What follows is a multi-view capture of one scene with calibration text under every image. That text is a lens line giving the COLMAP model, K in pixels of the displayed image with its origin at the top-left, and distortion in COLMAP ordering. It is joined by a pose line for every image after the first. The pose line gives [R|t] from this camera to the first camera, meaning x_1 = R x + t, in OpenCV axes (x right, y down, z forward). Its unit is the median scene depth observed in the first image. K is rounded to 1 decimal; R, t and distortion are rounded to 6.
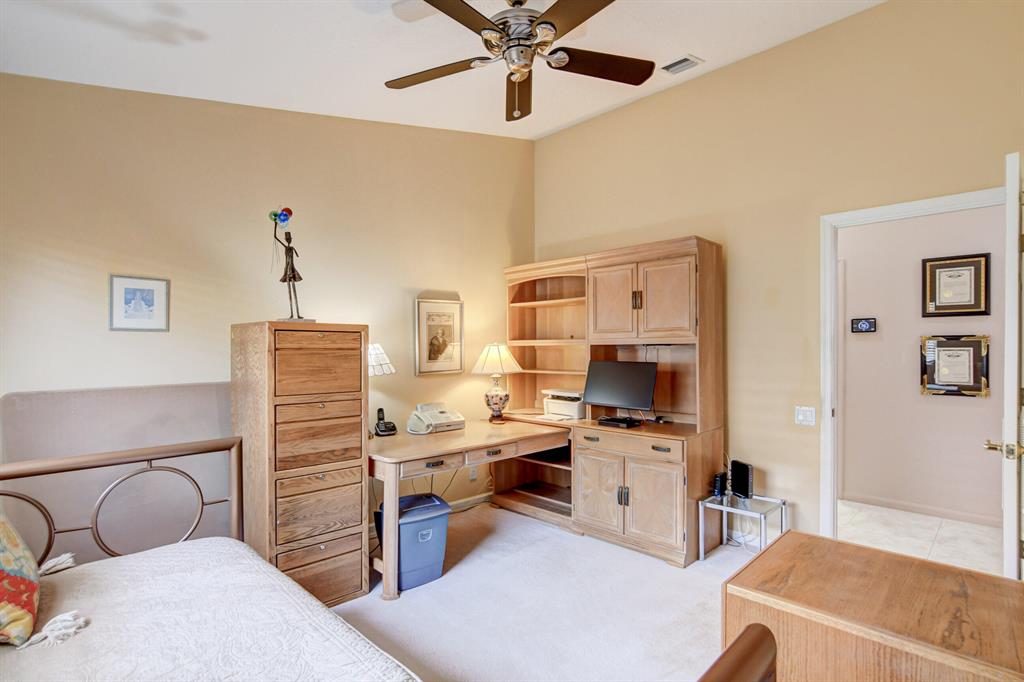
lens RADIAL K [[497.4, 0, 509.9], [0, 497.4, 348.8], [0, 0, 1]] dist [-0.022529, 0.000860]
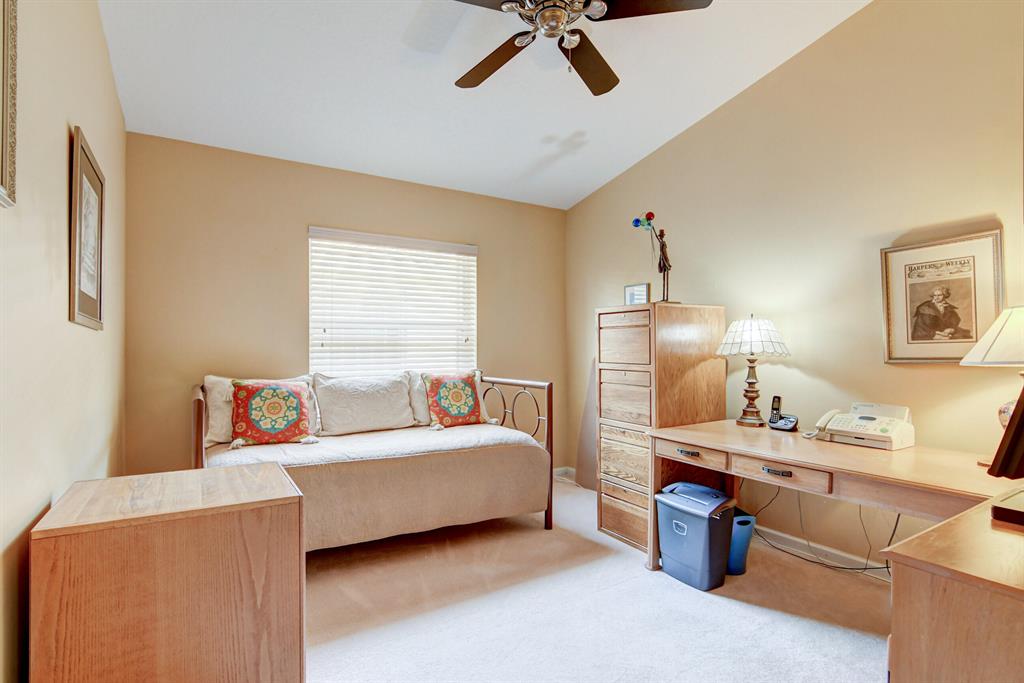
lens RADIAL K [[497.4, 0, 509.9], [0, 497.4, 349.3], [0, 0, 1]] dist [-0.022529, 0.000860]
pose [[-0.215984, 0.001108, -0.976396, 0.685952], [-0.002626, 0.999995, 0.001716, 0.042987], [0.976393, 0.002935, -0.215980, 0.781015]]
